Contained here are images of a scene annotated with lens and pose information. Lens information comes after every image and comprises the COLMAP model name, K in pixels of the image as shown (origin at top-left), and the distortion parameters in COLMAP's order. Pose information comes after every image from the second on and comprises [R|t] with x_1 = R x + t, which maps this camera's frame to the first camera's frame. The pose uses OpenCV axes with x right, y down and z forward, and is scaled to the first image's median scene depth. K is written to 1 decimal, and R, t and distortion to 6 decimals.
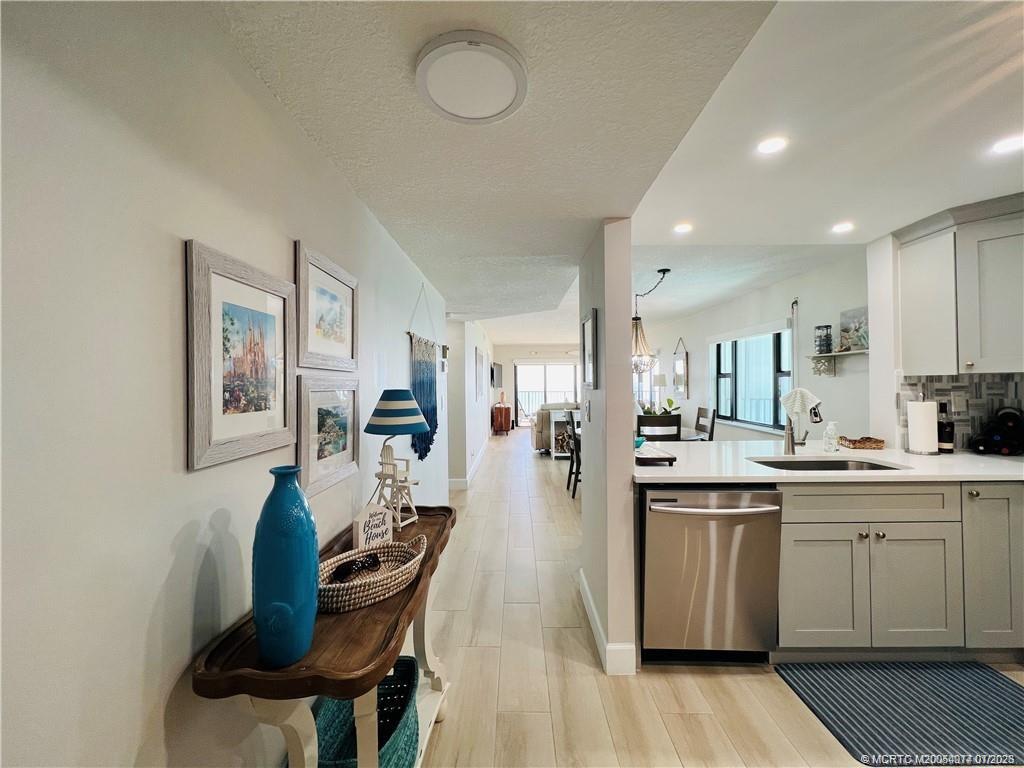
lens RADIAL K [[410.8, 0, 510.2], [0, 410.8, 380.4], [0, 0, 1]] dist [-0.003407, 0.001108]
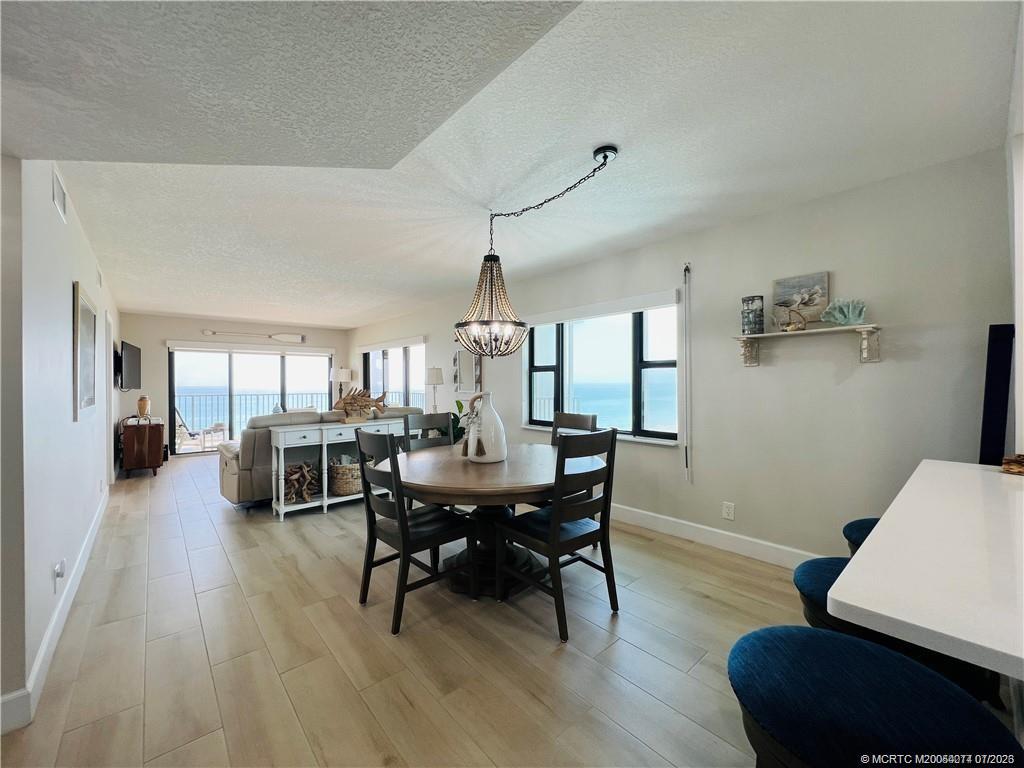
lens RADIAL K [[410.8, 0, 512.7], [0, 410.8, 381.6], [0, 0, 1]] dist [-0.003407, 0.001108]
pose [[0.740072, 0.005895, 0.672502, -0.033261], [-0.003301, 0.999981, -0.005133, 0.014039], [-0.672520, 0.001579, 0.740078, 0.397454]]
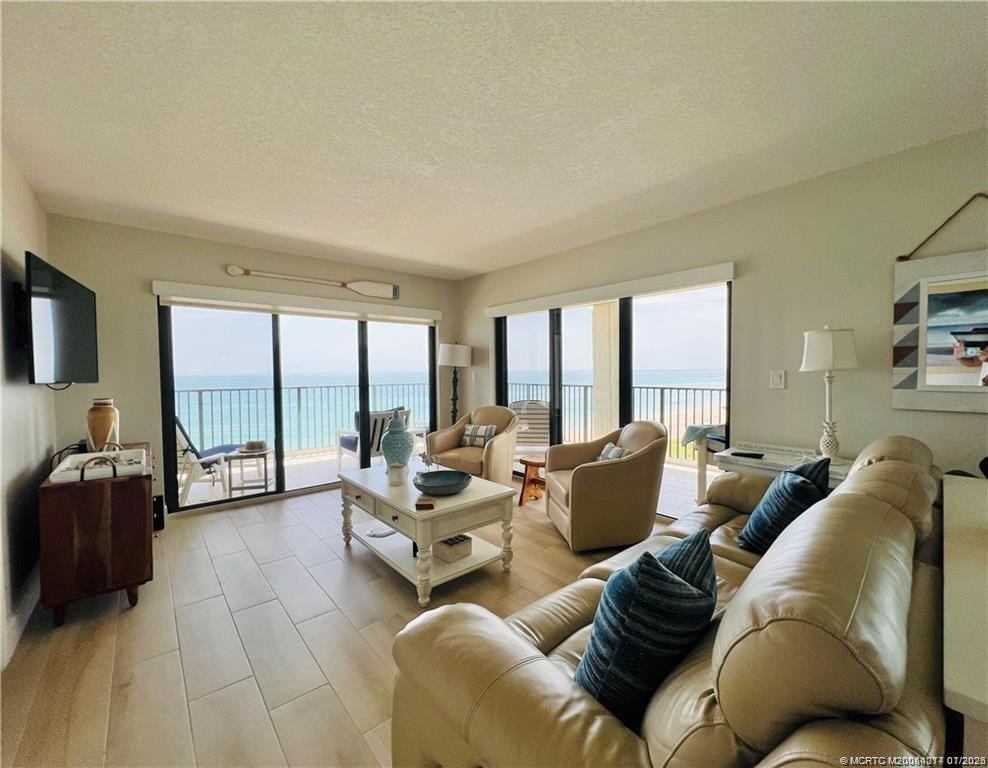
lens RADIAL K [[412.4, 0, 511.4], [0, 412.4, 383.8], [0, 0, 1]] dist [0.000099, -0.000069]
pose [[0.735009, -0.019527, 0.677777, -0.008465], [-0.001945, 0.999520, 0.030907, 0.016809], [-0.678055, -0.024035, 0.734618, 1.043886]]
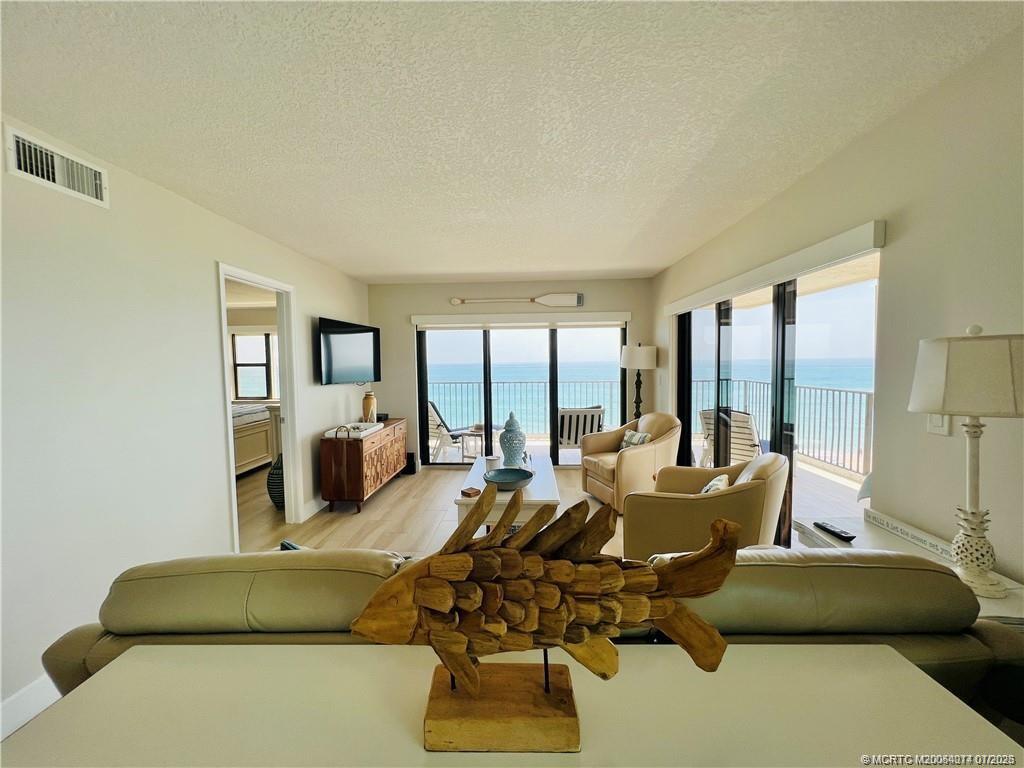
lens RADIAL K [[410.8, 0, 506.8], [0, 410.8, 383.1], [0, 0, 1]] dist [-0.003407, 0.001108]
pose [[0.999026, -0.002657, -0.044039, 0.214740], [0.005205, 0.998312, 0.057846, -0.007805], [0.043811, -0.058019, 0.997354, 0.935195]]
